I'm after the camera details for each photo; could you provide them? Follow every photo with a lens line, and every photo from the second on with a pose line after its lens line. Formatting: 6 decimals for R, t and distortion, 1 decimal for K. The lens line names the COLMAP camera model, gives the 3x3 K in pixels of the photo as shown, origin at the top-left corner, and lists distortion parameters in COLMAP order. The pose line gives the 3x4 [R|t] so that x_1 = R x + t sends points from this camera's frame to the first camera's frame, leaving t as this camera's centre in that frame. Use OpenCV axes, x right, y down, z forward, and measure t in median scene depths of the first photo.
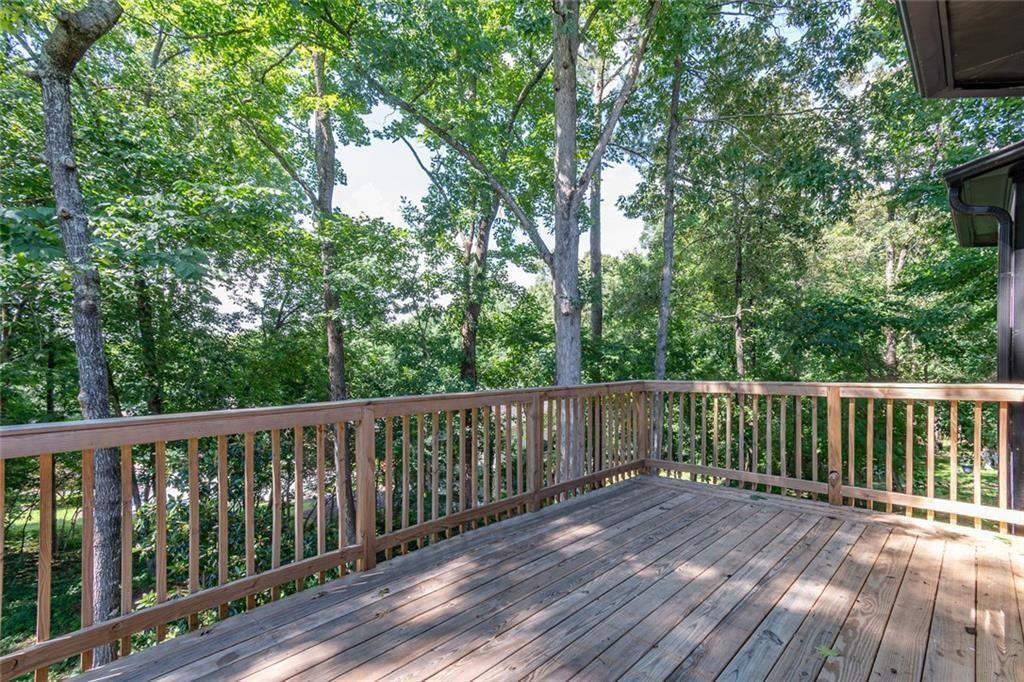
lens RADIAL K [[465.9, 0, 508.2], [0, 465.9, 349.6], [0, 0, 1]] dist [0.001150, 0.000746]
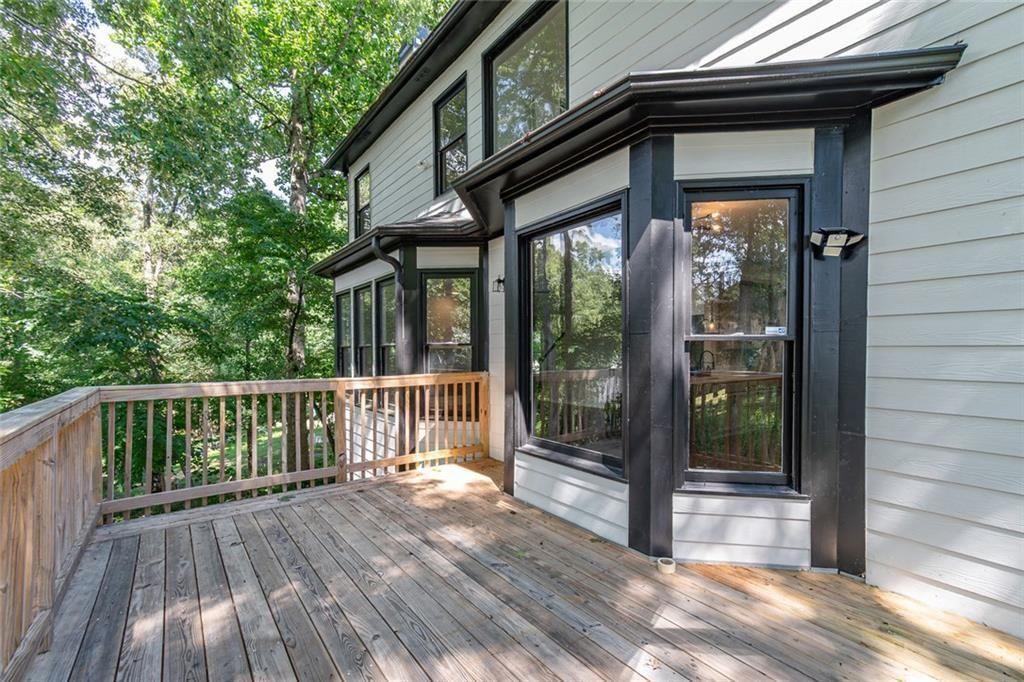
lens RADIAL K [[465.9, 0, 517.4], [0, 465.9, 349.7], [0, 0, 1]] dist [0.001150, 0.000746]
pose [[0.143780, 0.017181, 0.989461, -0.378681], [-0.020044, 0.999695, -0.014446, 0.013115], [-0.989407, -0.017755, 0.144081, 0.406953]]
